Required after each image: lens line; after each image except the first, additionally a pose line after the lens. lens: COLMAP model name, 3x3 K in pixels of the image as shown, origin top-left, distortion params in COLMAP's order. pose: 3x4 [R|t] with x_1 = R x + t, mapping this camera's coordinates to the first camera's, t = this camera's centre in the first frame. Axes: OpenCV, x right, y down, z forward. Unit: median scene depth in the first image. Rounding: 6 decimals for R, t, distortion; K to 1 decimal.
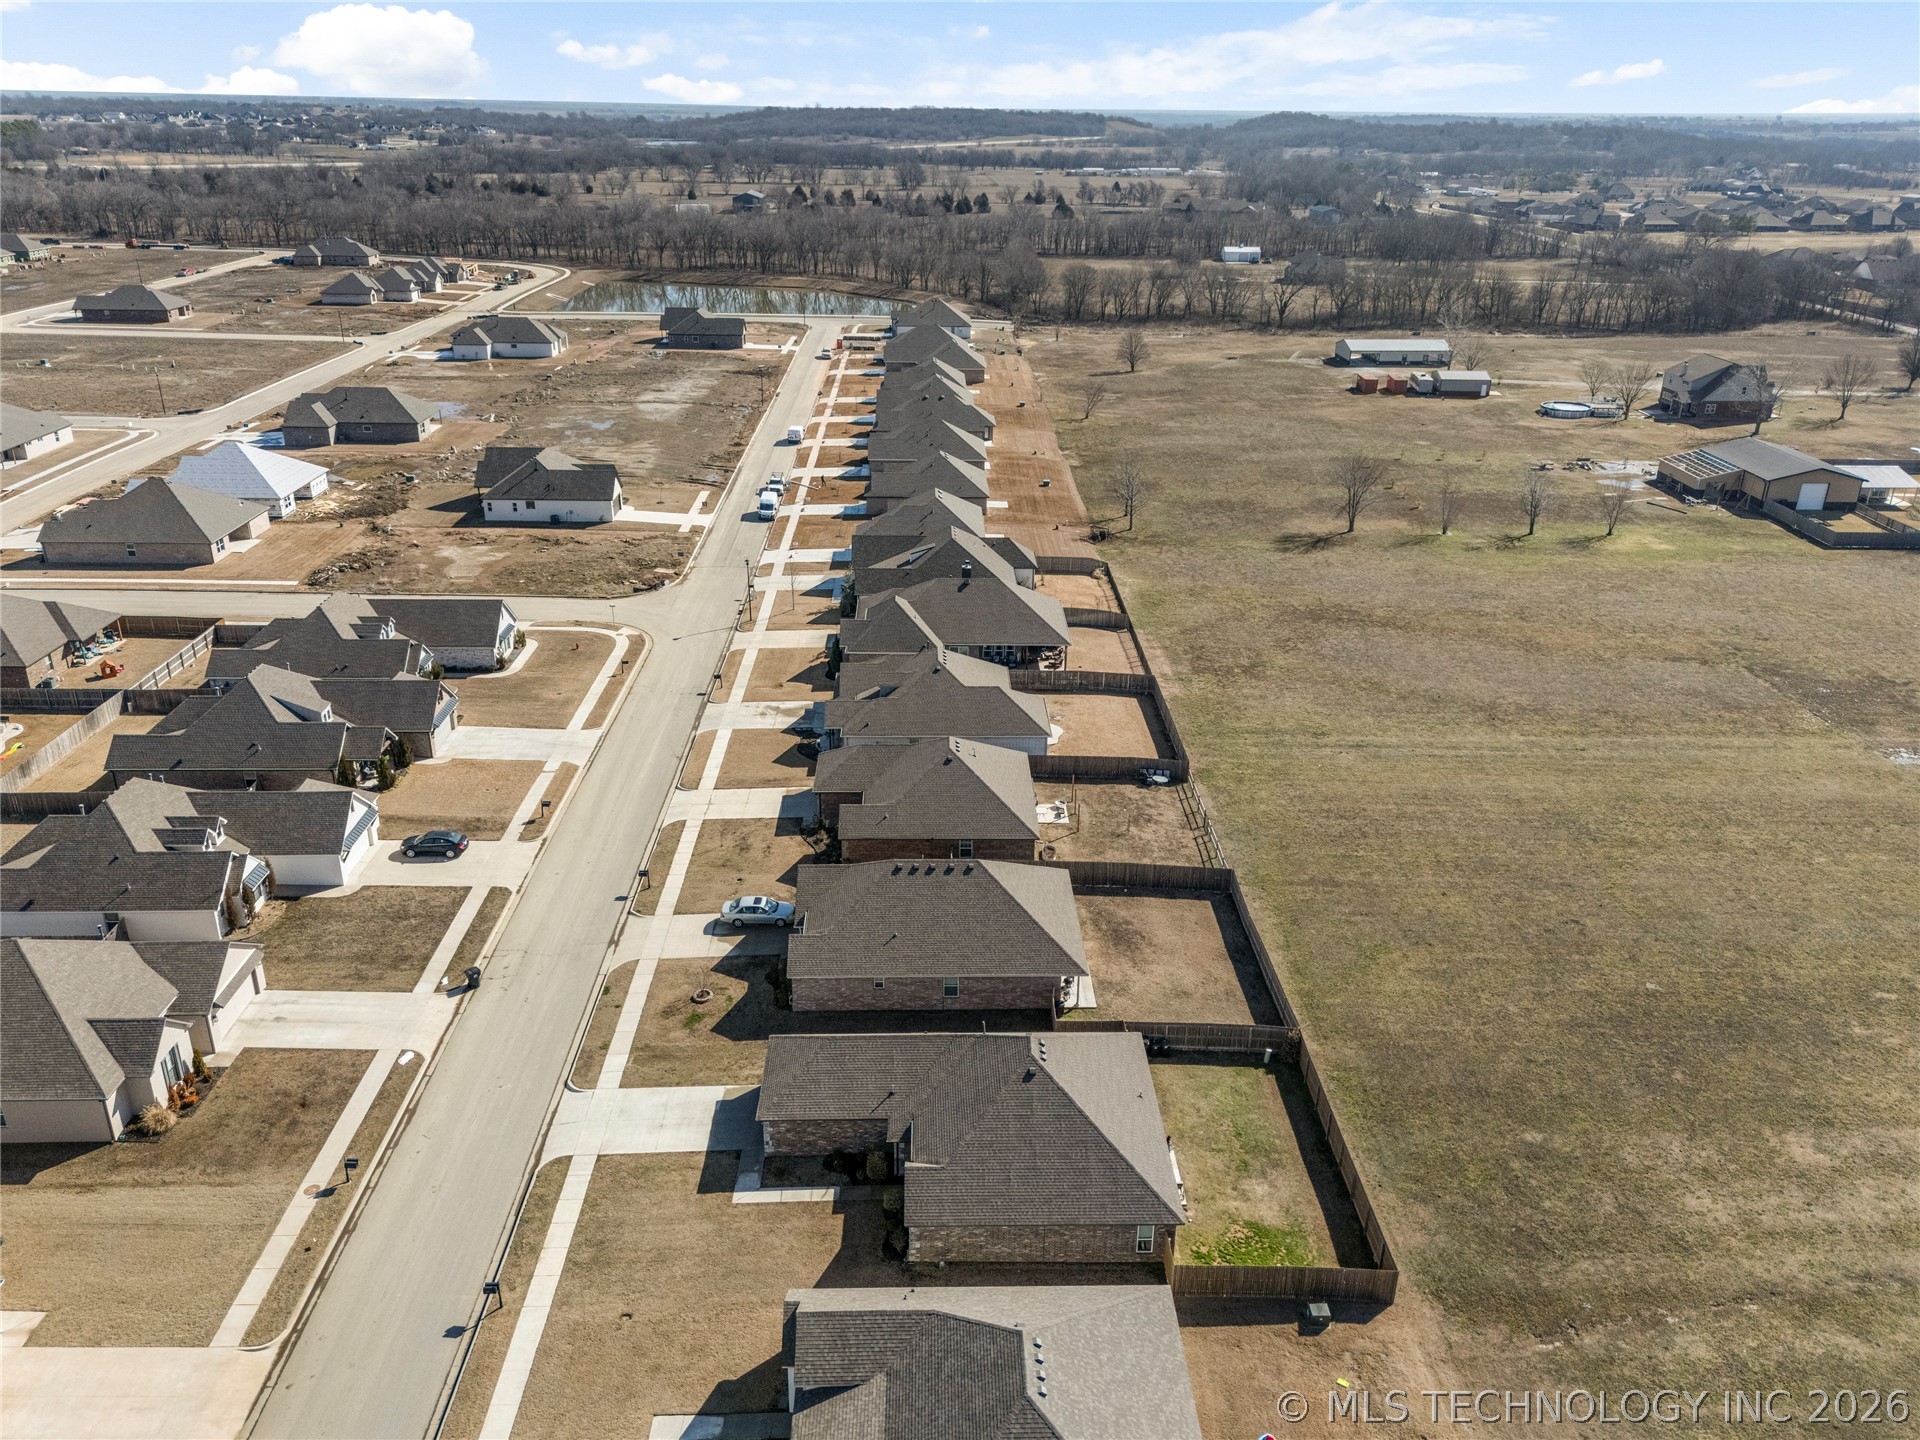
lens RADIAL K [[1415.0, 0, 962.5], [0, 1415.0, 788.3], [0, 0, 1]] dist [0.038652, -0.001465]
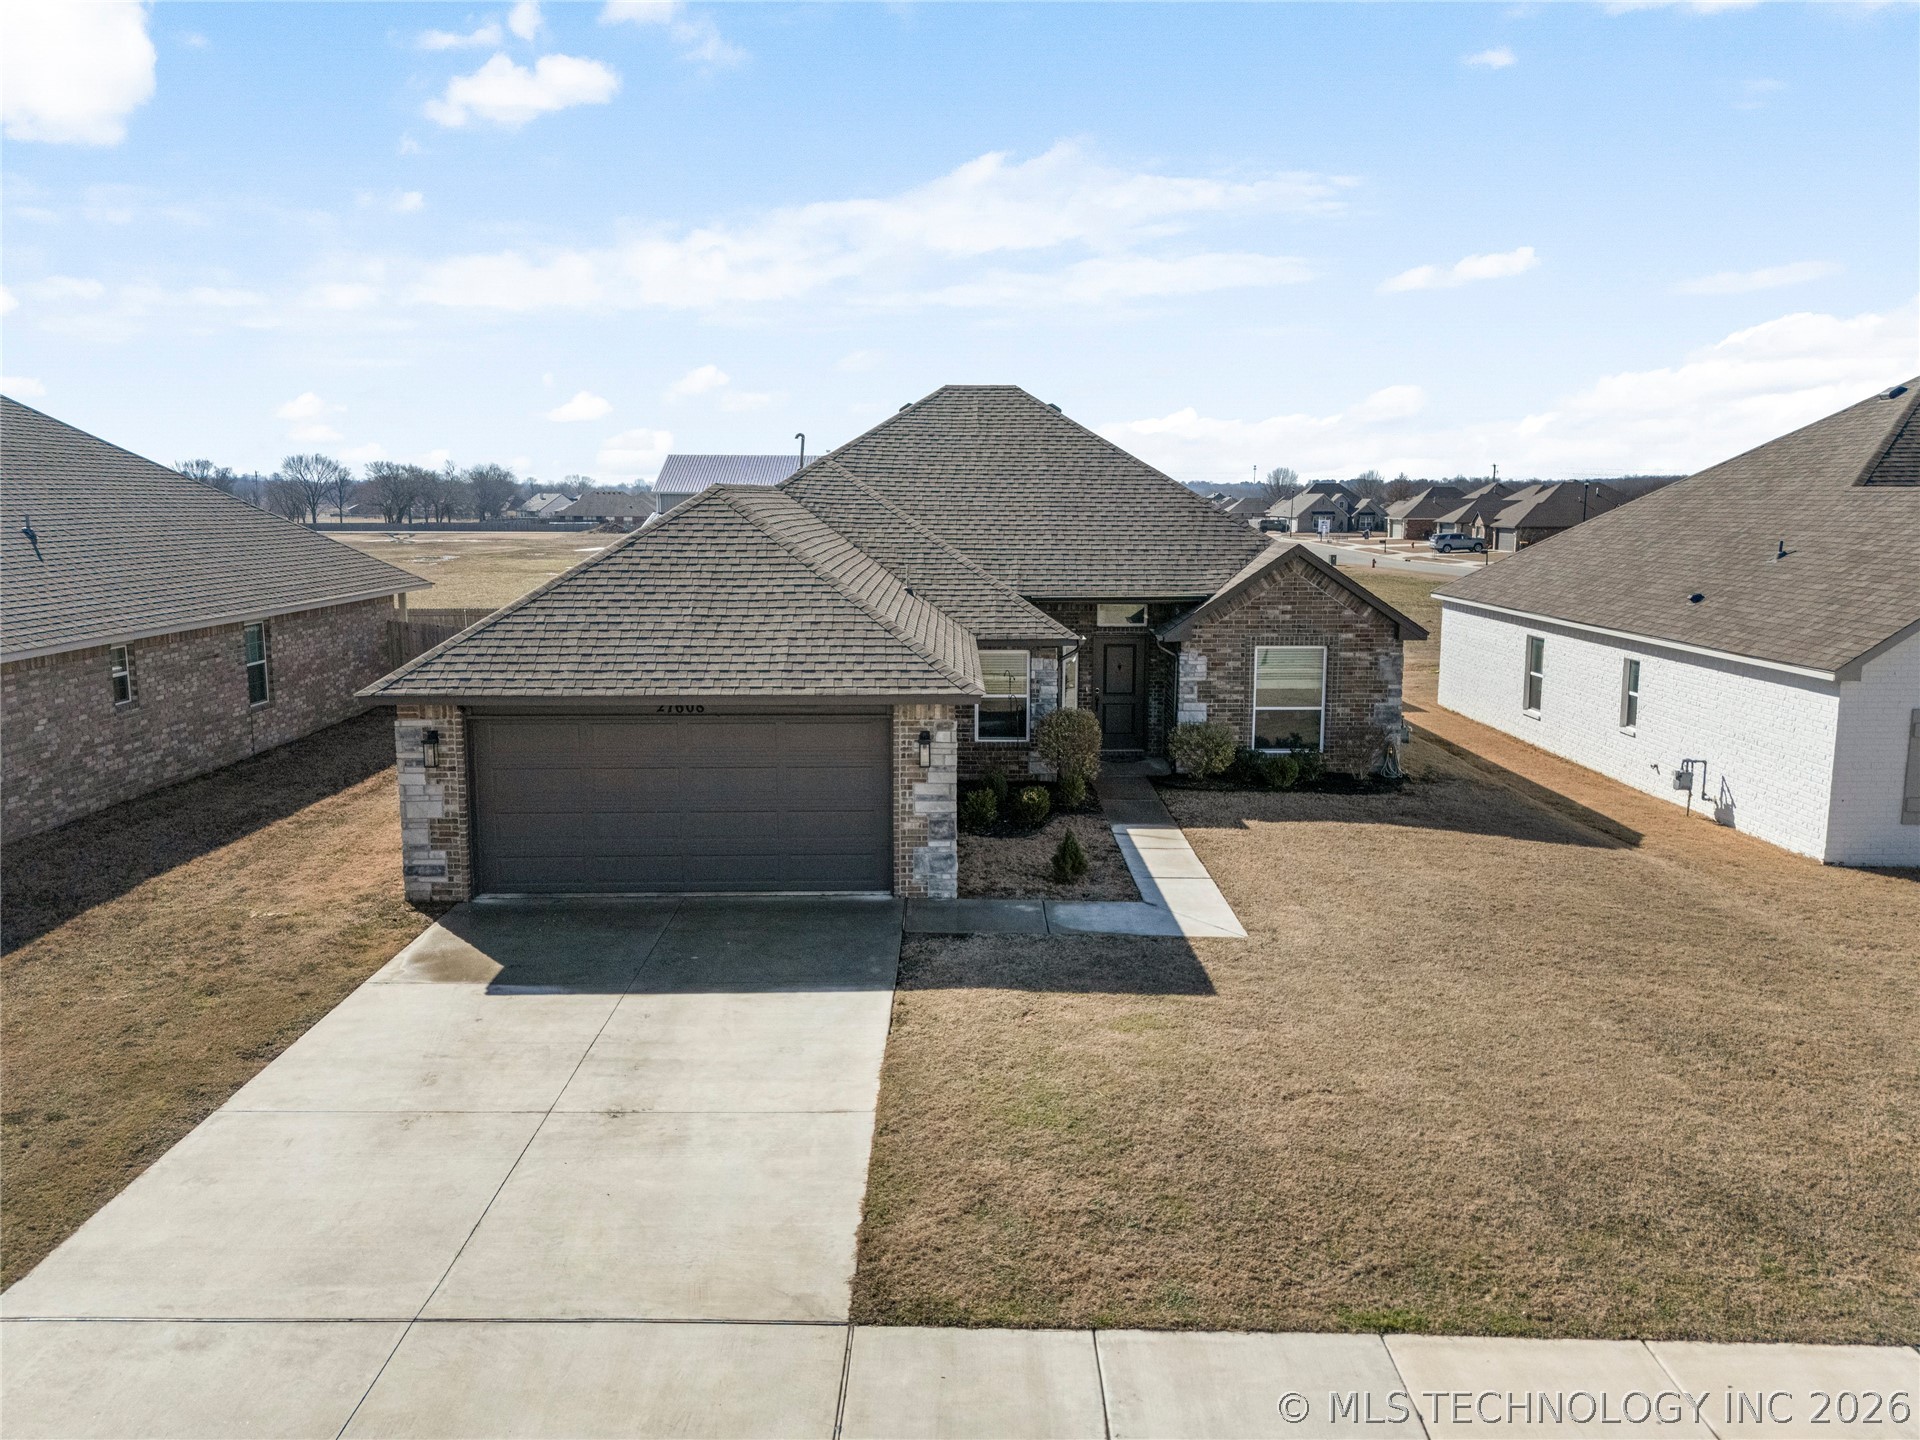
lens RADIAL K [[1455.0, 0, 960.0], [0, 1455.0, 720.0], [0, 0, 1]] dist [0.066507, -0.005035]
pose [[0.025047, -0.163785, 0.986178, -0.363718], [0.433779, 0.890560, 0.136888, 0.195254], [-0.900671, 0.424355, 0.093352, 0.940301]]
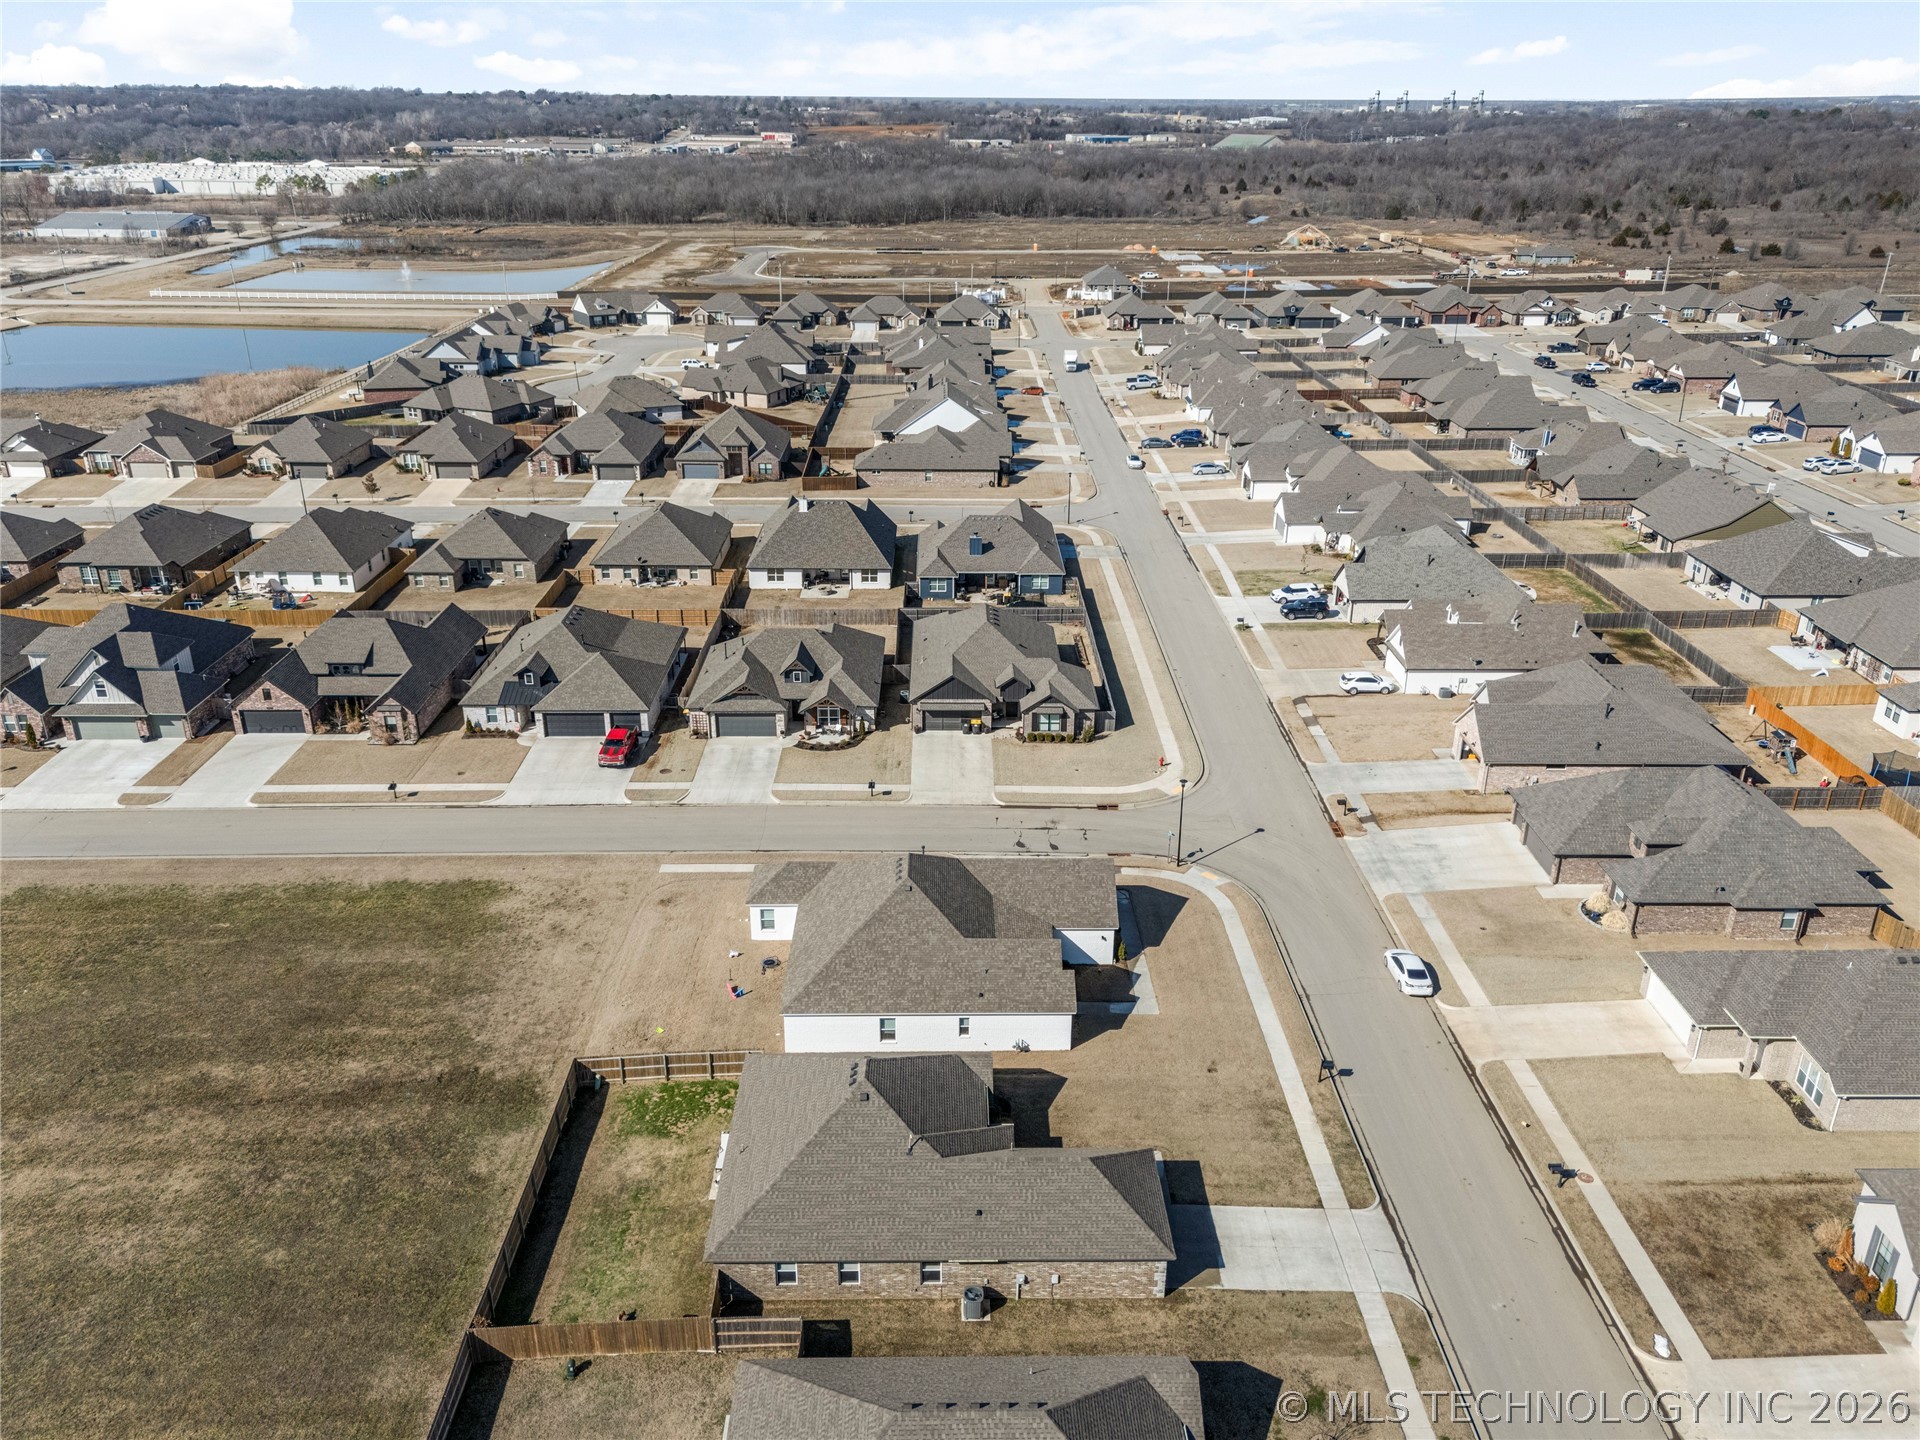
lens RADIAL K [[1463.2, 0, 960.0], [0, 1463.2, 720.0], [0, 0, 1]] dist [0.044268, -0.006102]
pose [[-0.999708, -0.023973, 0.003144, -0.010646], [-0.013355, 0.655892, 0.754737, -0.672651], [-0.020155, 0.754474, -0.656020, 1.374203]]
